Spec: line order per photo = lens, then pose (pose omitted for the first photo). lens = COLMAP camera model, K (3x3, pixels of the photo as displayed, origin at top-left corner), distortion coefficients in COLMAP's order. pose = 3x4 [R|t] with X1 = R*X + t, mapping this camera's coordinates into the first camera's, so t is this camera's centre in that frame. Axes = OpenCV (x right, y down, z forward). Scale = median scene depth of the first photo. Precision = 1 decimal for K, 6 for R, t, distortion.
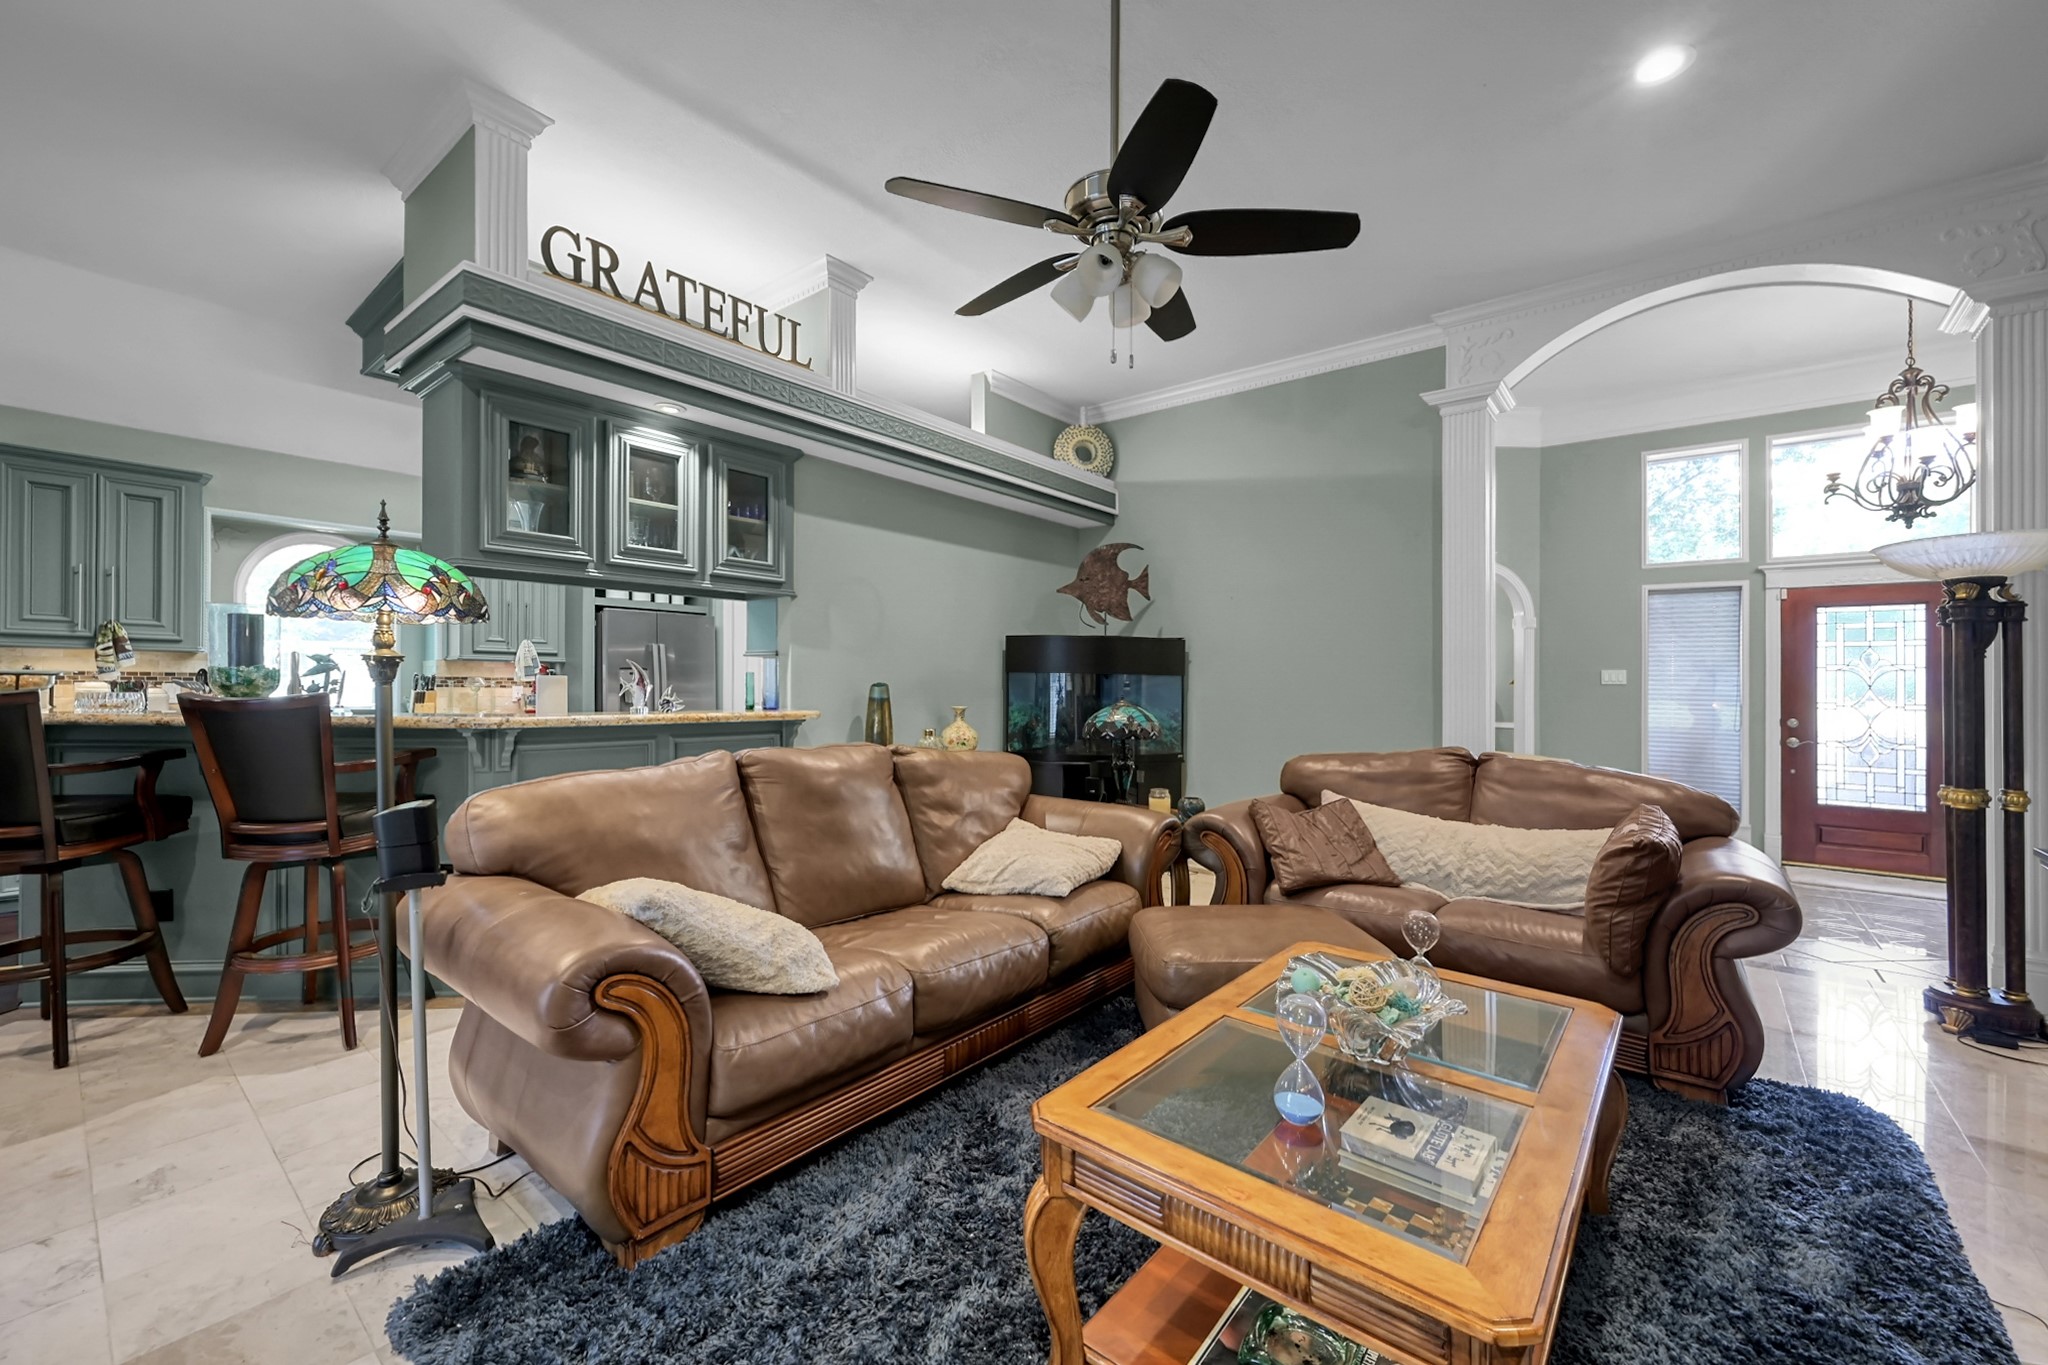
lens RADIAL K [[815.6, 0, 1024.0], [0, 815.6, 682.5], [0, 0, 1]] dist [-0.000033, -0.000198]
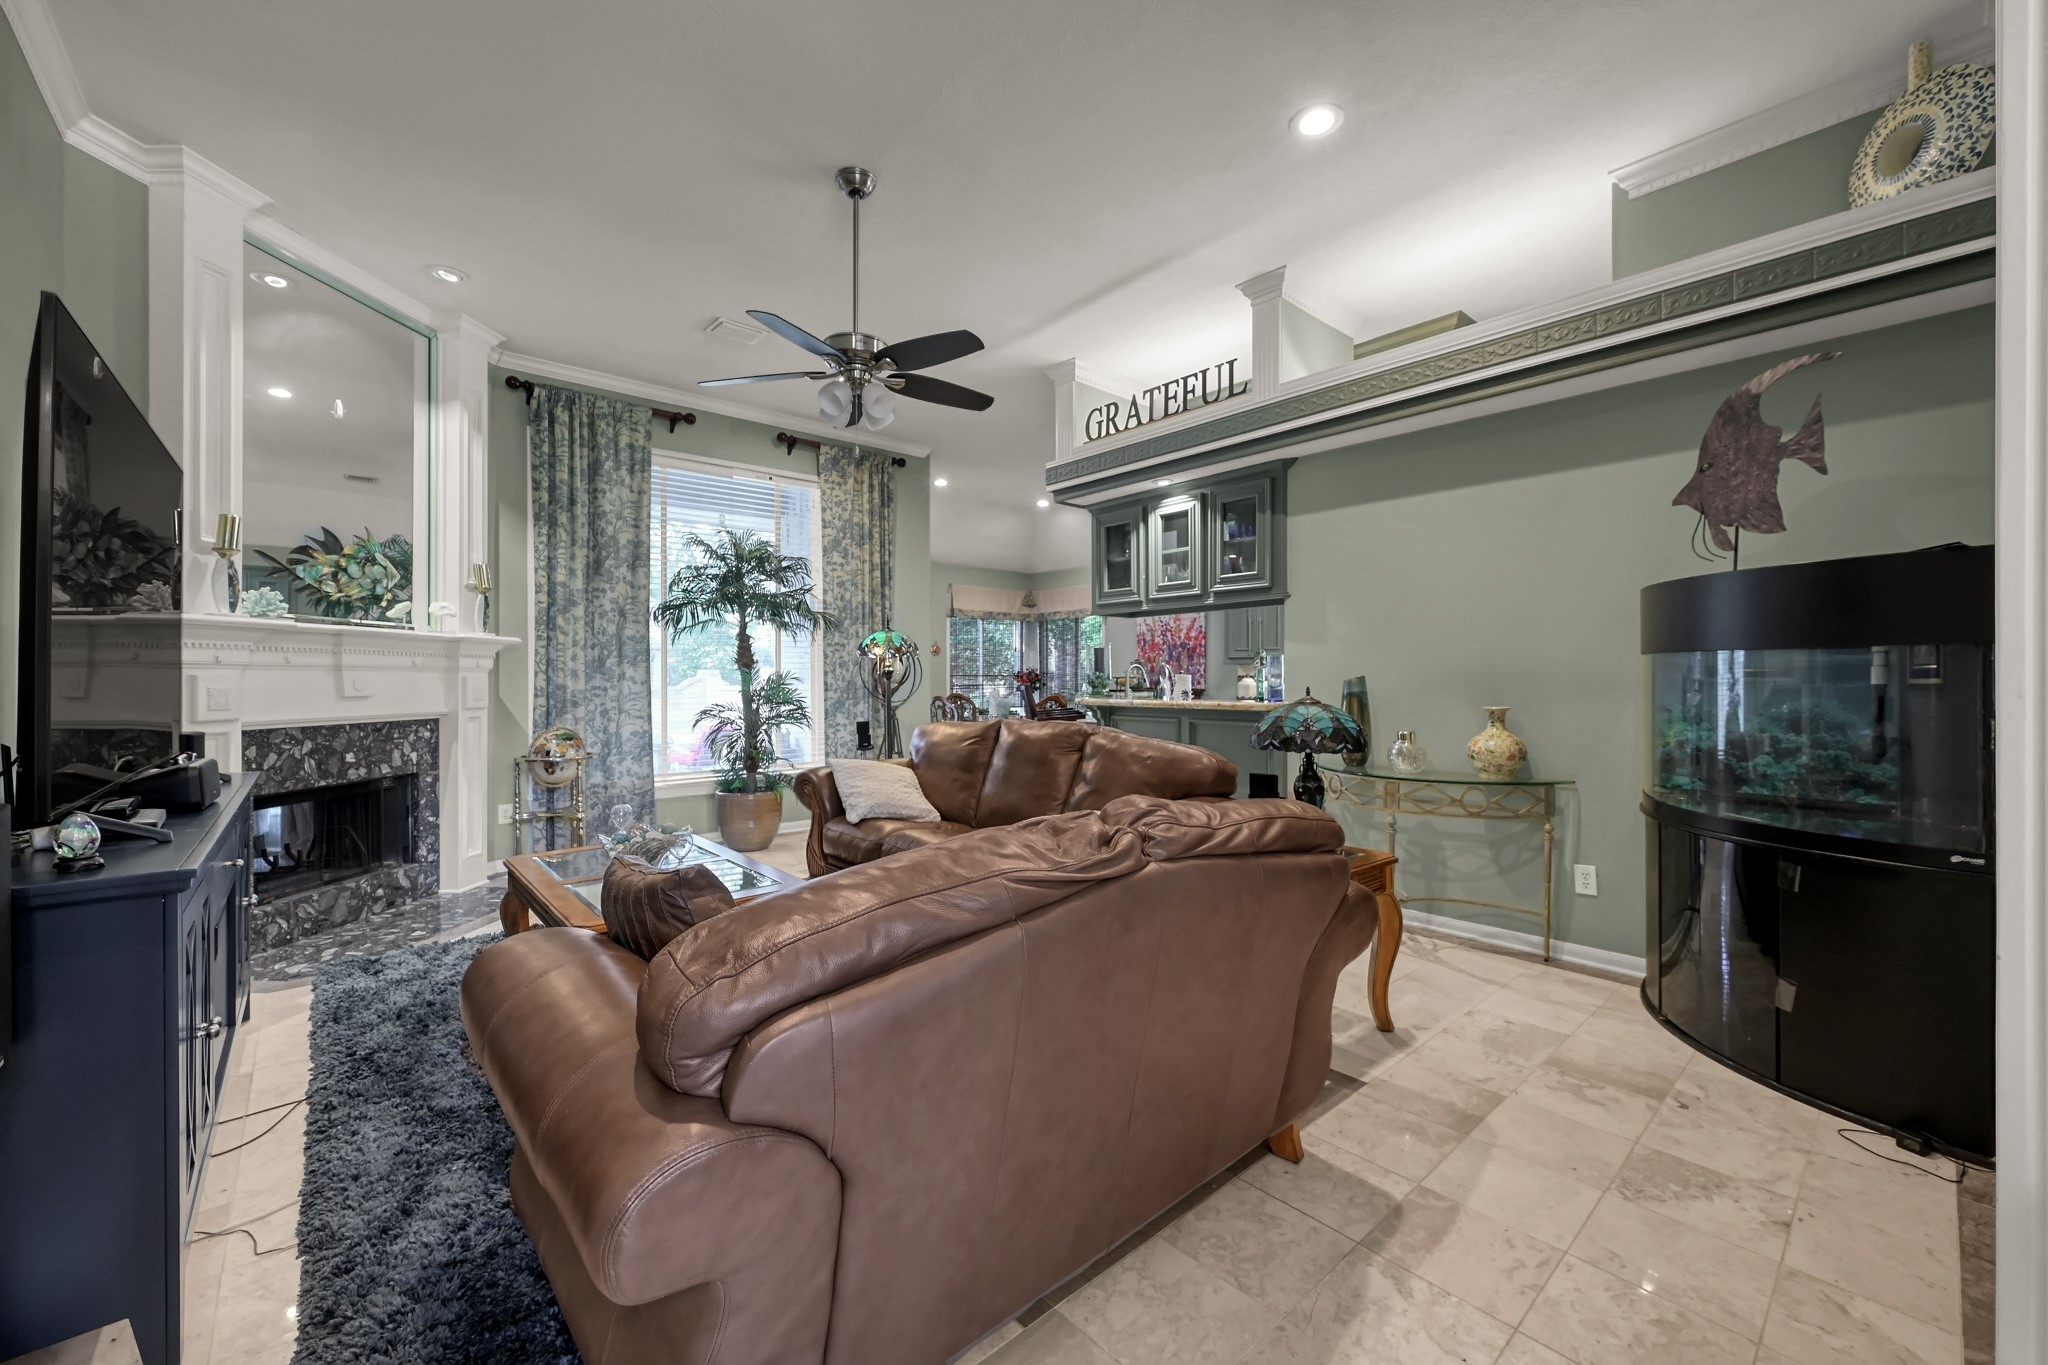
lens RADIAL K [[815.6, 0, 1024.0], [0, 815.6, 682.5], [0, 0, 1]] dist [-0.000033, -0.000198]
pose [[-0.167195, -0.005843, -0.985906, 0.773440], [0.004544, 0.999967, -0.006696, 0.011569], [0.985913, -0.005600, -0.167163, 0.787437]]
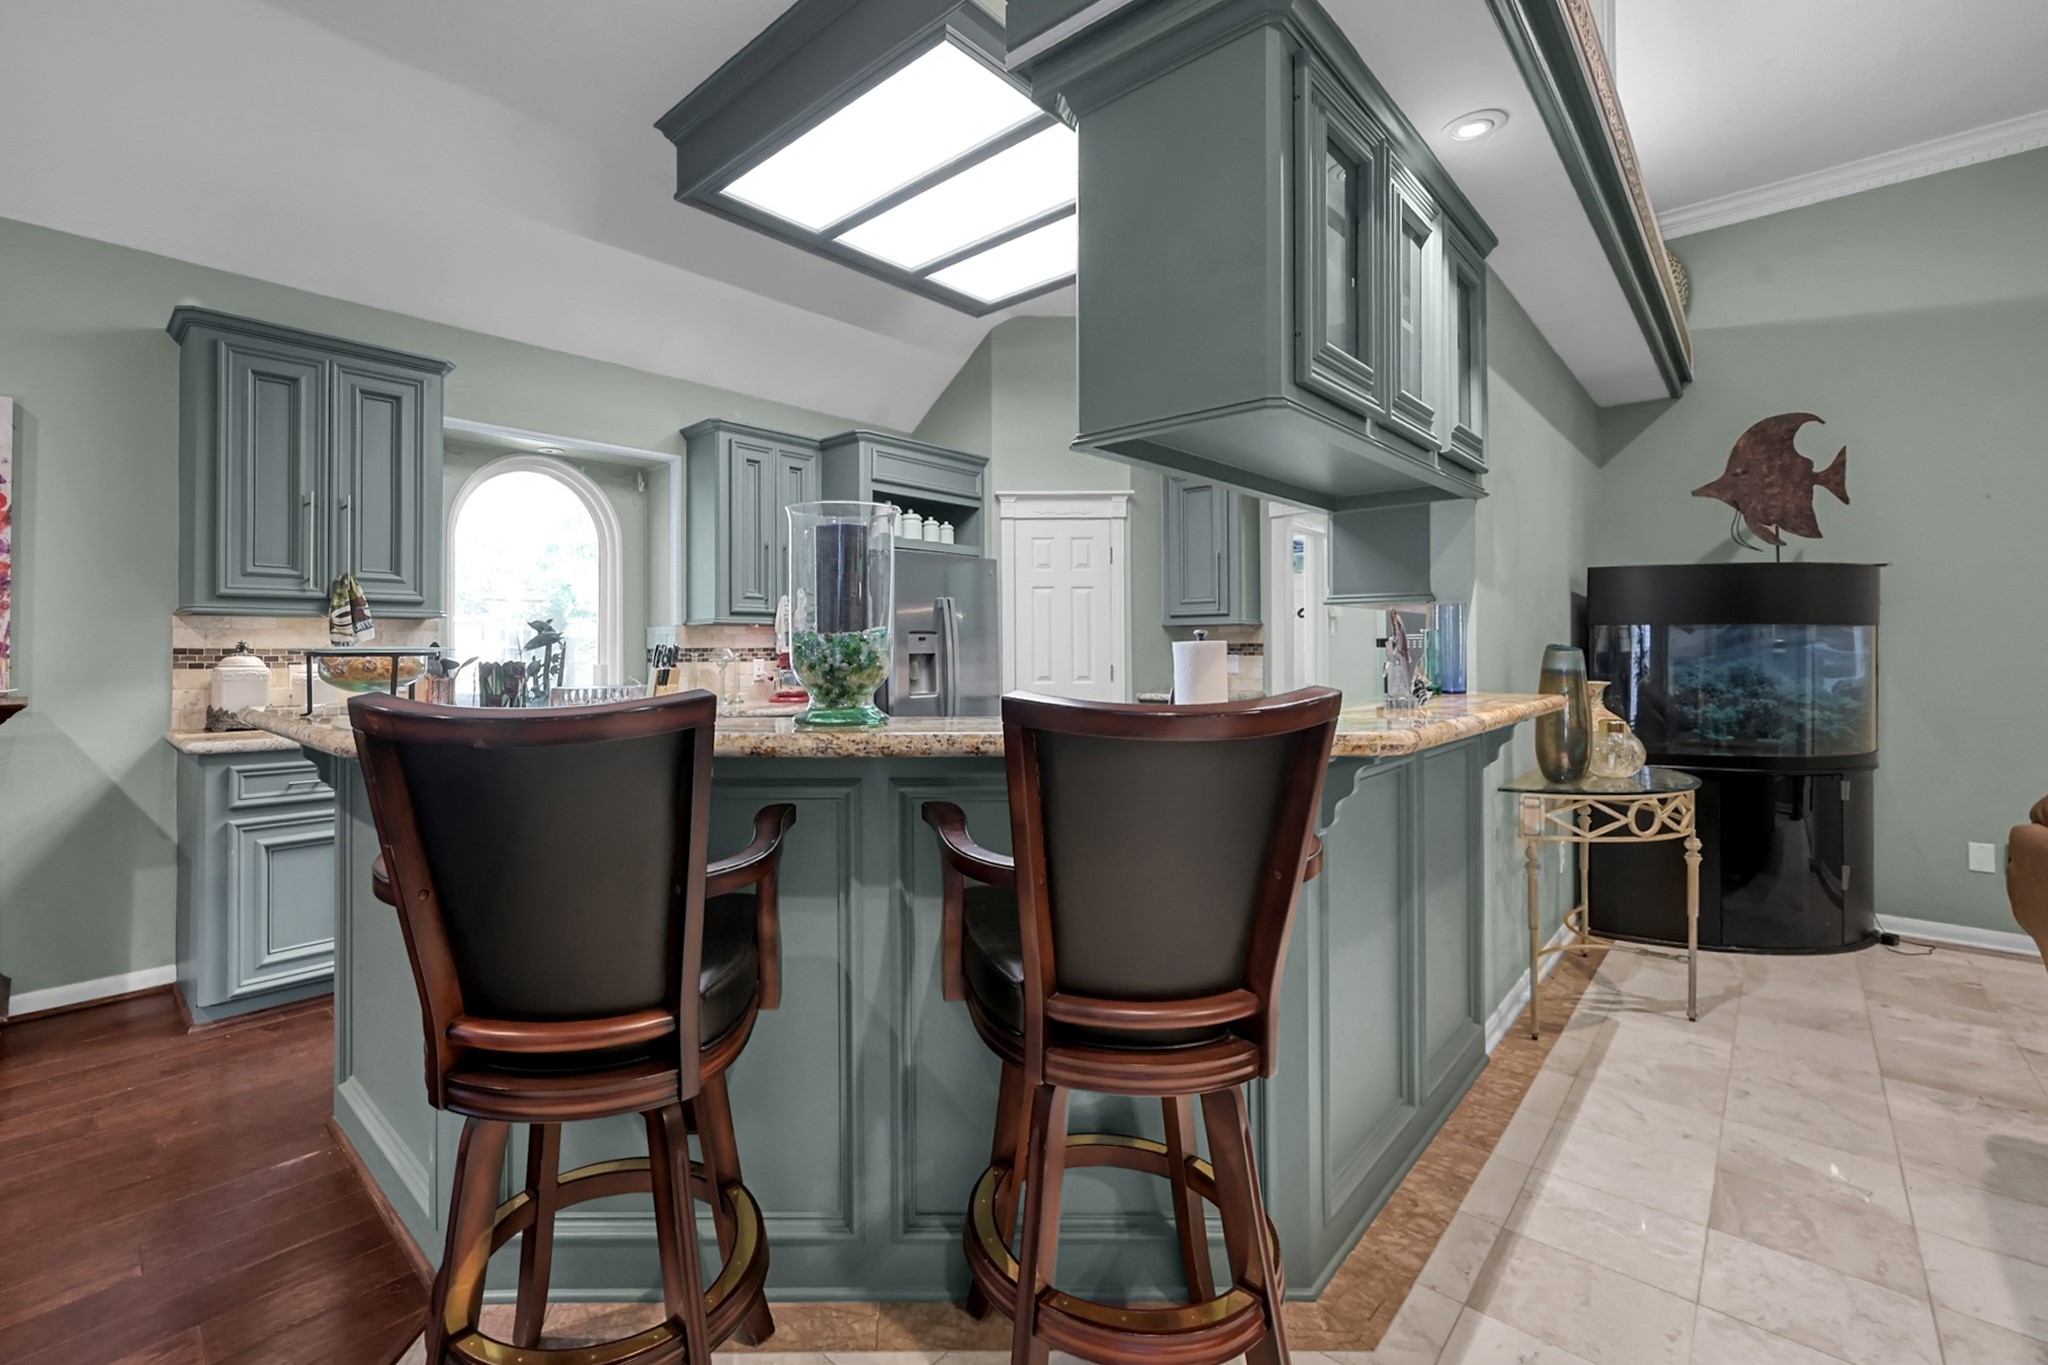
lens RADIAL K [[879.8, 0, 897.1], [0, 879.8, 640.2], [0, 0, 1]] dist [0.002343, -0.000097]
pose [[0.994258, -0.018364, -0.105418, -0.589702], [0.017731, 0.999819, -0.006932, -0.007120], [0.105526, 0.005023, 0.994404, 0.315203]]
